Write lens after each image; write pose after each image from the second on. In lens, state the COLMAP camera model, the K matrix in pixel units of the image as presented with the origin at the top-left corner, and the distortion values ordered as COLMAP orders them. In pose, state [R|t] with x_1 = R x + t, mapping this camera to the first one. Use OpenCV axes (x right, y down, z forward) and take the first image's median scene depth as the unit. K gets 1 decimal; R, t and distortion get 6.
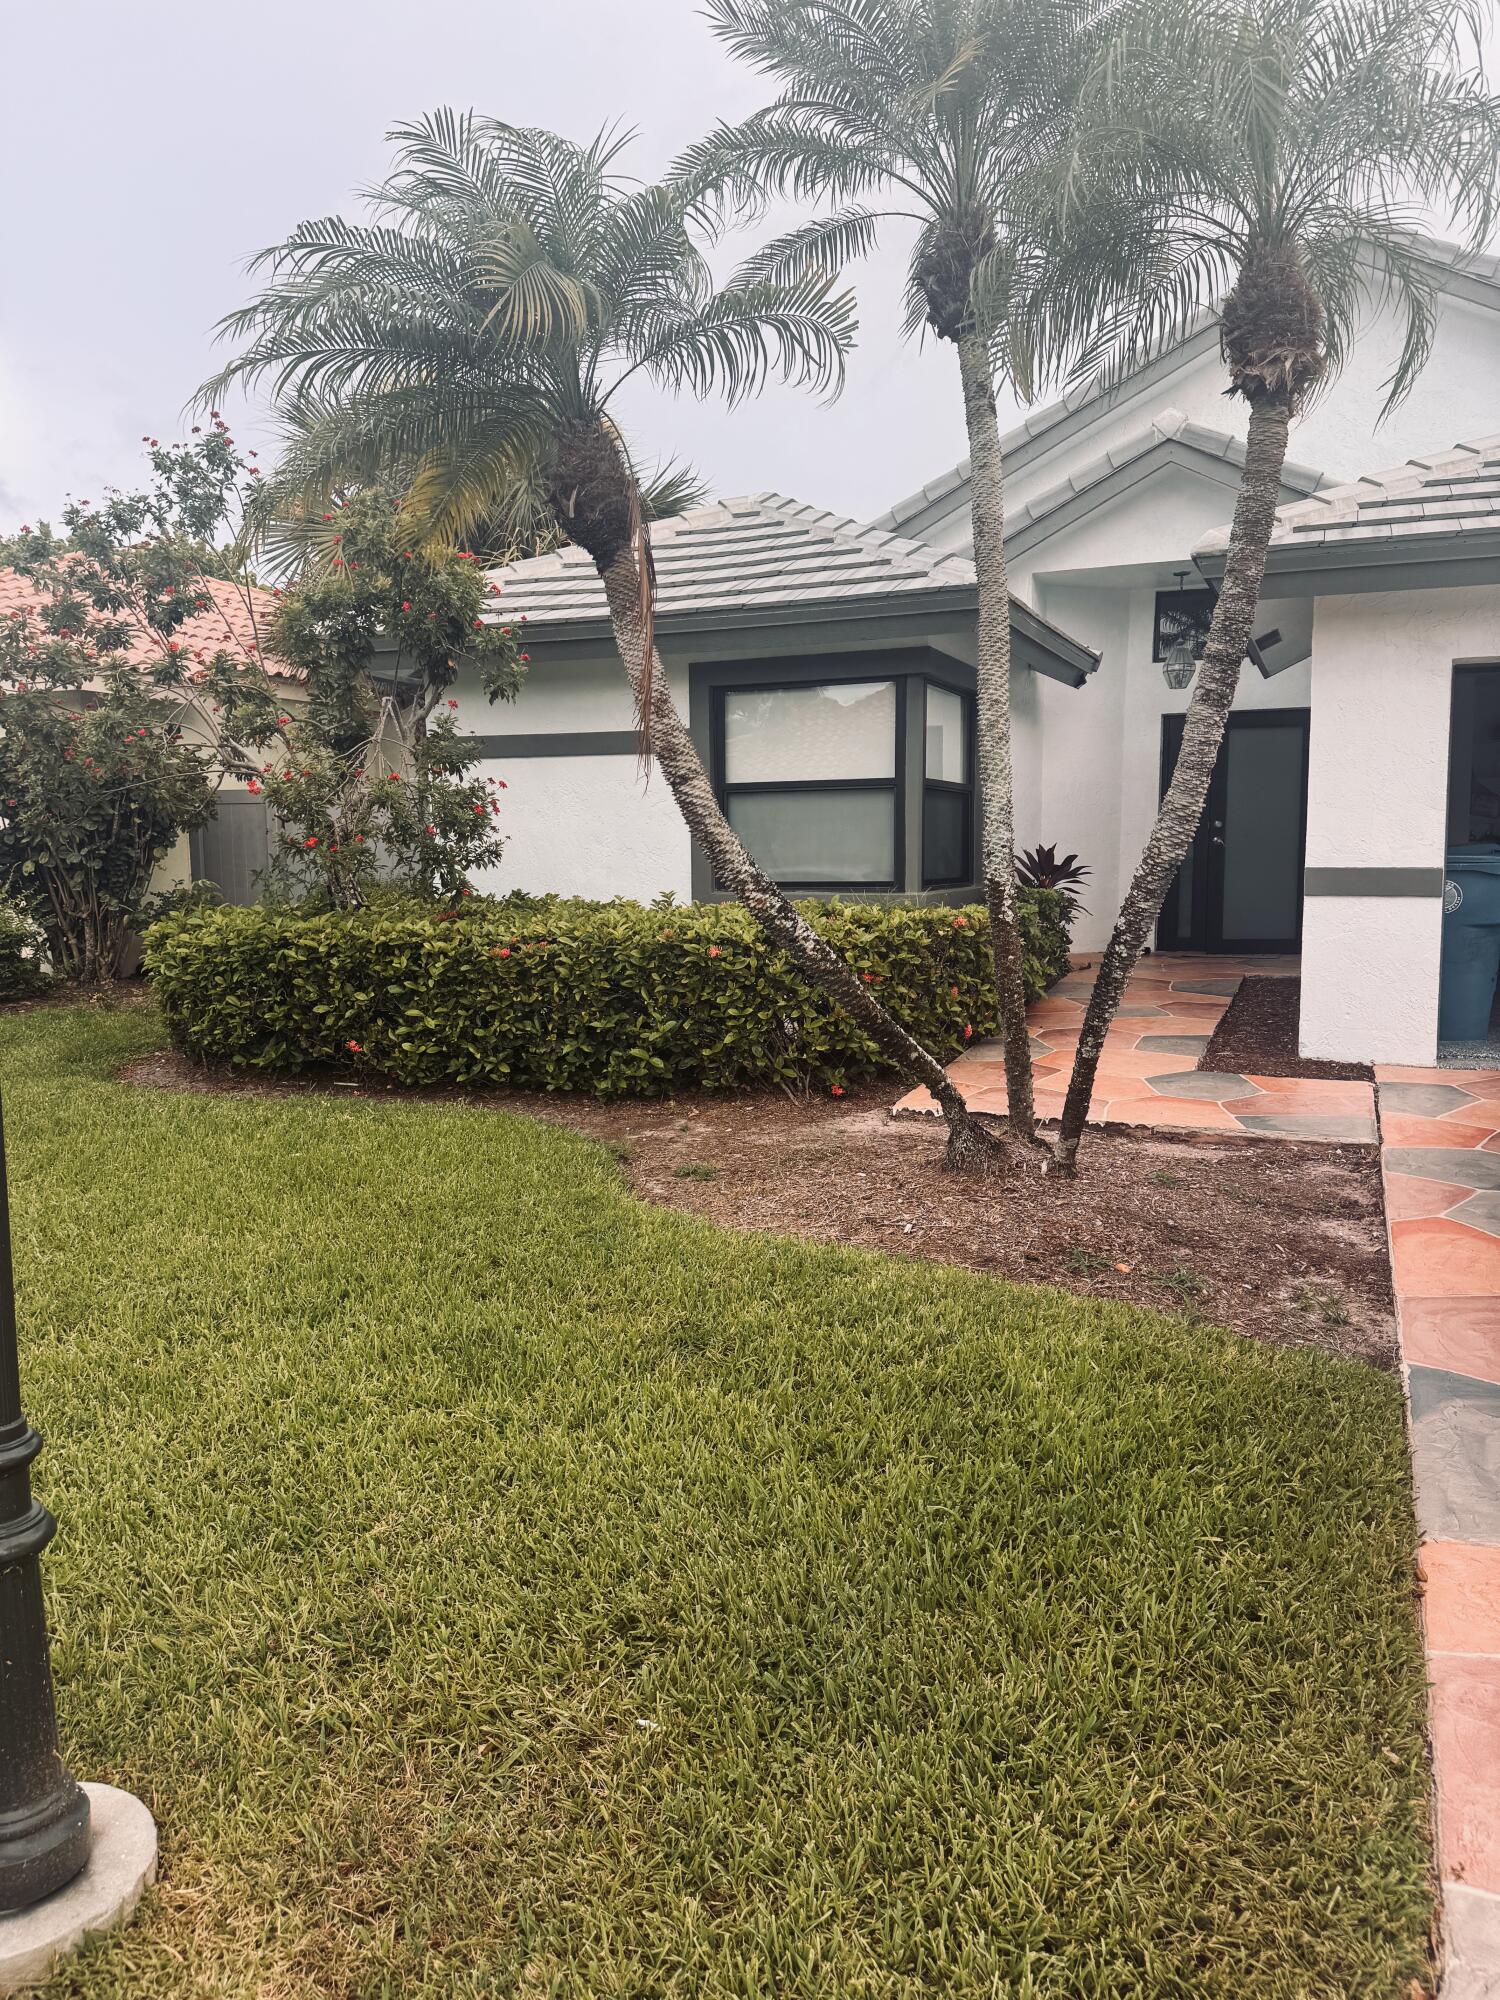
lens RADIAL K [[1423.2, 0, 741.3], [0, 1423.2, 990.9], [0, 0, 1]] dist [0.050452, -0.059850]
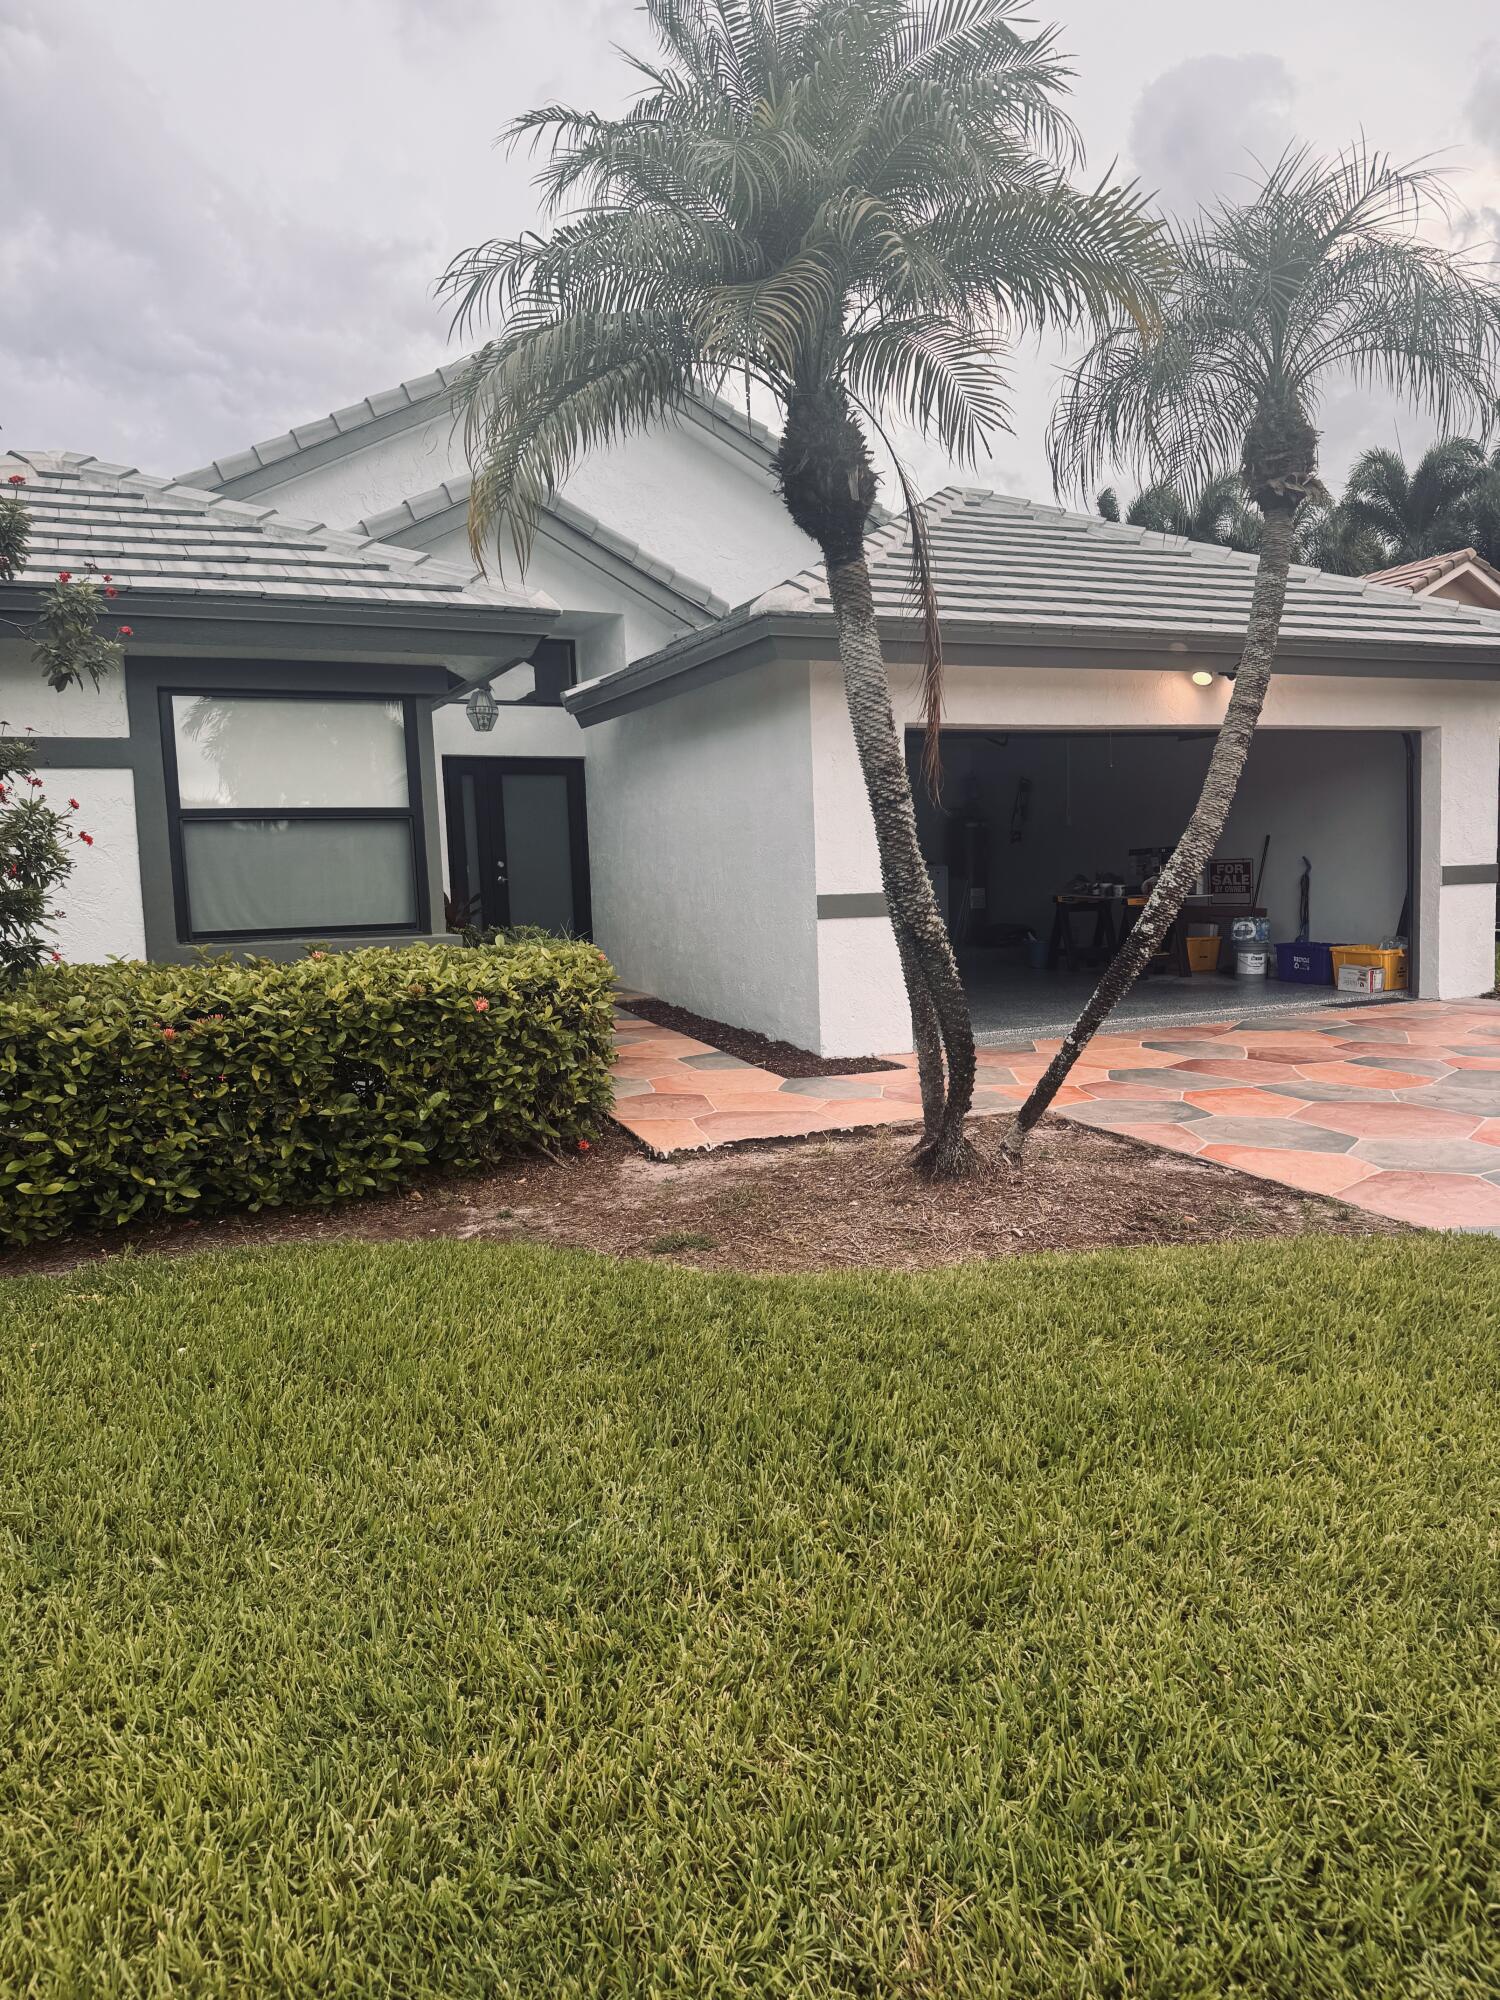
lens RADIAL K [[1423.2, 0, 757.2], [0, 1423.2, 1007.4], [0, 0, 1]] dist [0.050452, -0.059850]
pose [[0.657536, -0.085226, 0.748588, -0.518514], [0.099649, 0.994690, 0.025715, -0.029927], [-0.746804, 0.057687, 0.662537, 0.287962]]
